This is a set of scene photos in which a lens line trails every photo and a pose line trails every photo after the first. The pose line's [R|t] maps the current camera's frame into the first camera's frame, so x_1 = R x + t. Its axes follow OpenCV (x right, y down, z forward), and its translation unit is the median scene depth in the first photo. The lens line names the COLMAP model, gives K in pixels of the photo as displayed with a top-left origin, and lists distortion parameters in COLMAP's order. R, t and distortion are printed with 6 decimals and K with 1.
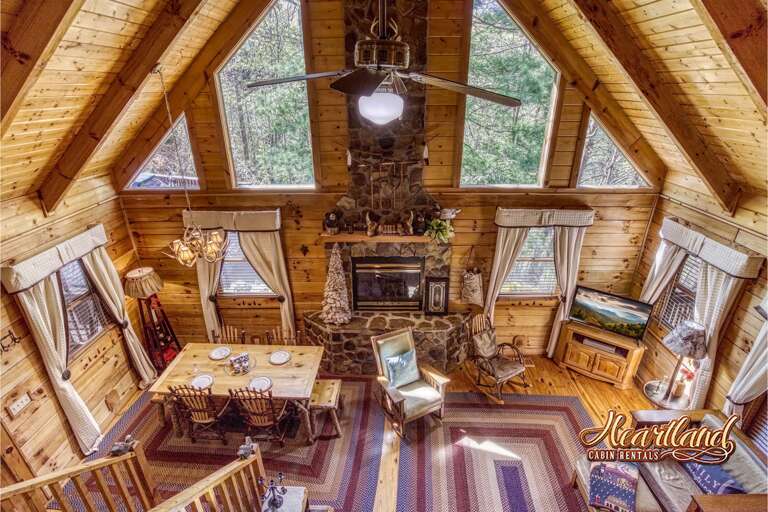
lens RADIAL K [[385.4, 0, 384.0], [0, 385.4, 256.0], [0, 0, 1]] dist [-0.056703, -0.000223]
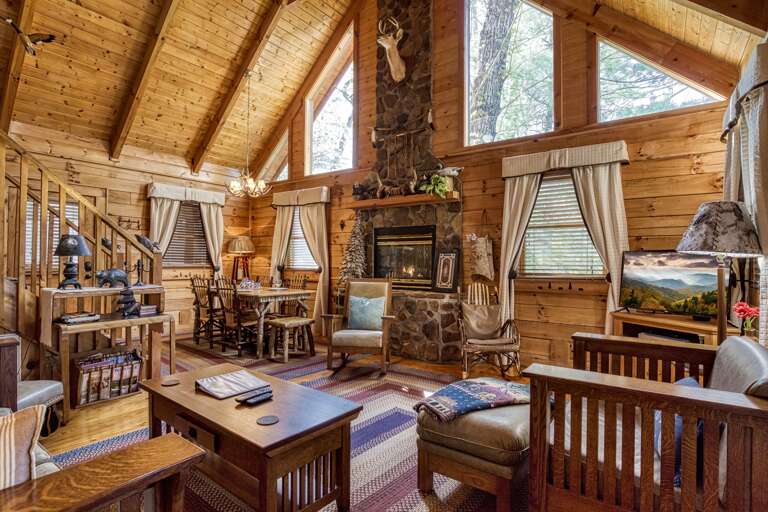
lens RADIAL K [[378.9, 0, 384.0], [0, 378.9, 256.0], [0, 0, 1]] dist [-0.044992, 0.000294]
pose [[0.811536, -0.001090, -0.584302, 0.580896], [-0.249530, 0.903577, -0.348257, 0.453318], [0.528341, 0.428424, 0.733013, 0.292123]]
